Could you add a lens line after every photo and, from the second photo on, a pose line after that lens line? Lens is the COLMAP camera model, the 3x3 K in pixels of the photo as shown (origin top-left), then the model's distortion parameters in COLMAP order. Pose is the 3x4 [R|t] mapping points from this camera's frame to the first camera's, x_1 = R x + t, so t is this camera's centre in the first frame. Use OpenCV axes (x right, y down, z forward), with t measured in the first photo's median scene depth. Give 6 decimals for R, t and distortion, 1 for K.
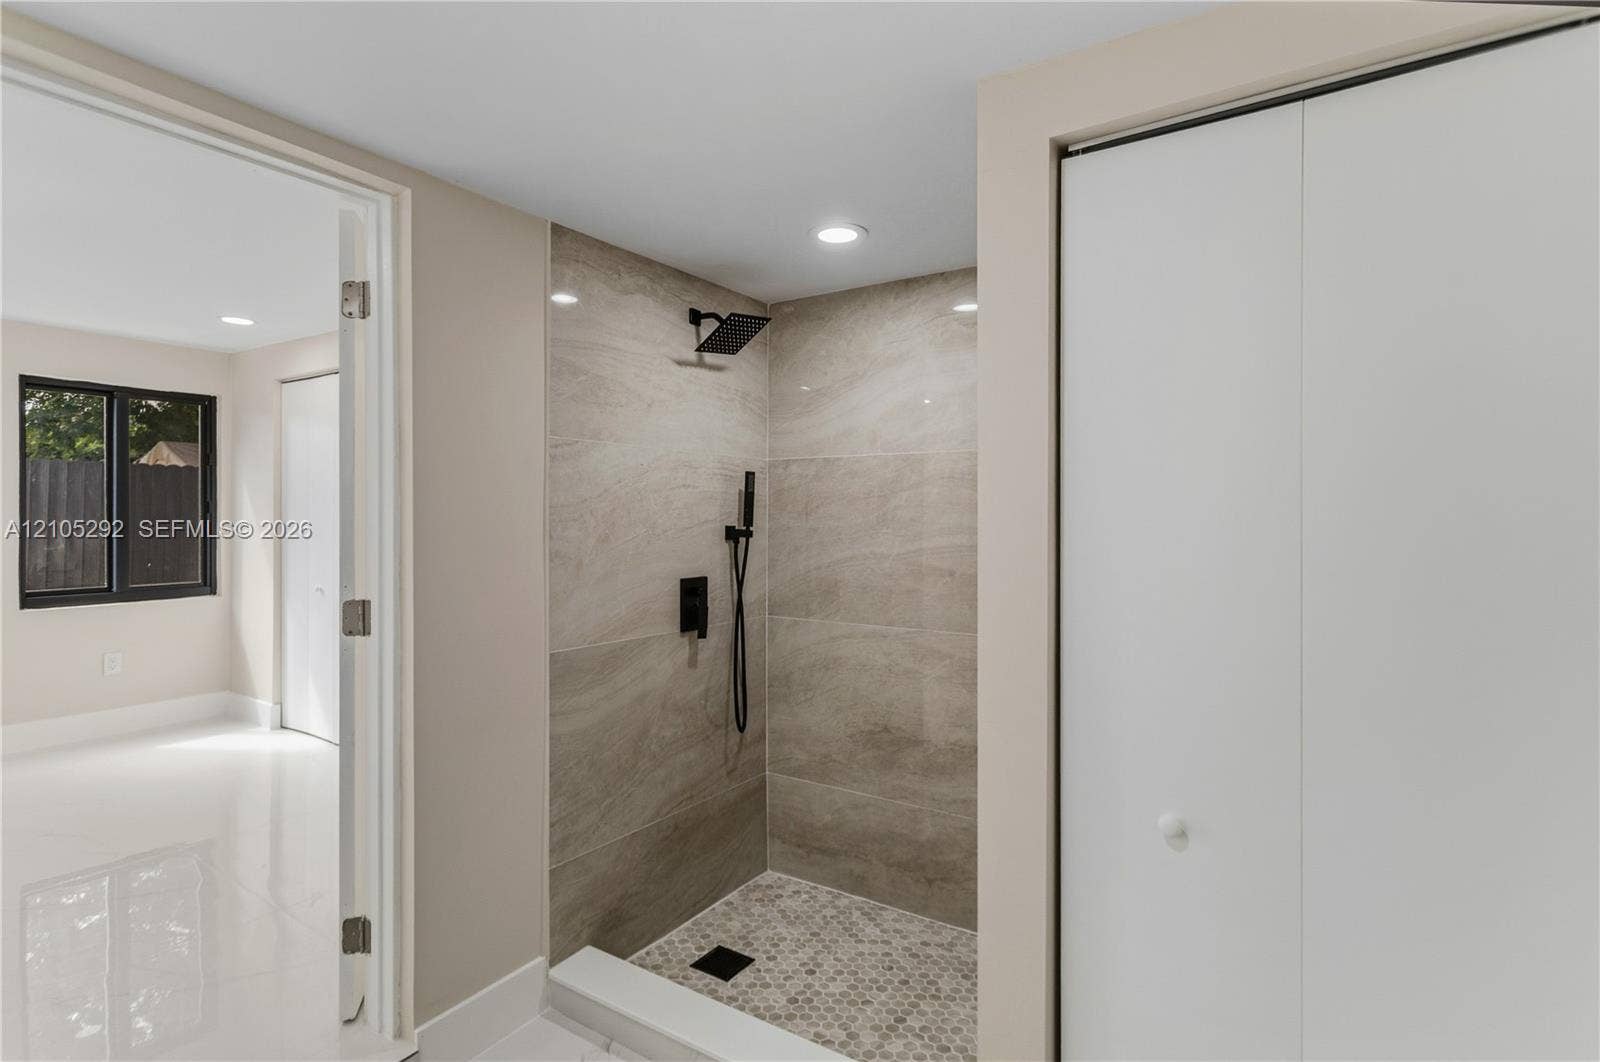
lens RADIAL K [[775.0, 0, 792.2], [0, 775.0, 512.8], [0, 0, 1]] dist [0.004105, 0.000805]
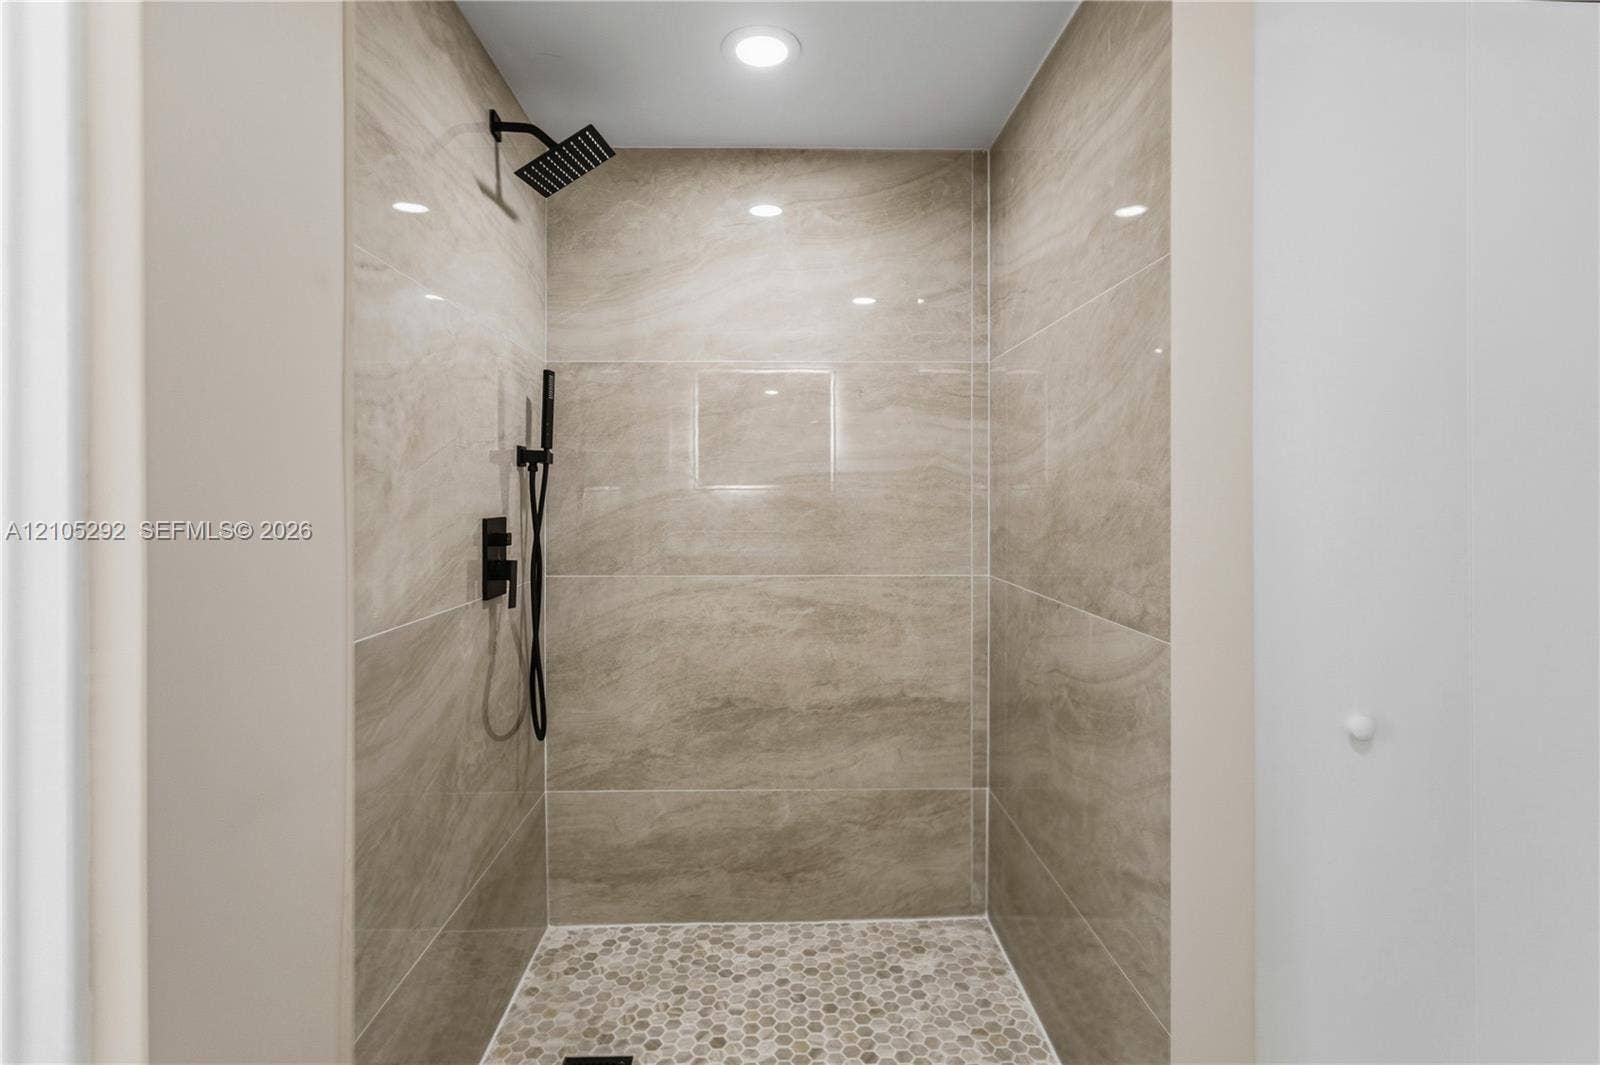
lens RADIAL K [[789.3, 0, 796.3], [0, 789.3, 485.5], [0, 0, 1]] dist [0.008966, -0.000114]
pose [[0.823648, 0.002470, 0.567096, -0.289790], [-0.001588, 0.999997, -0.002050, 0.055328], [-0.567099, 0.000788, 0.823649, 0.286823]]
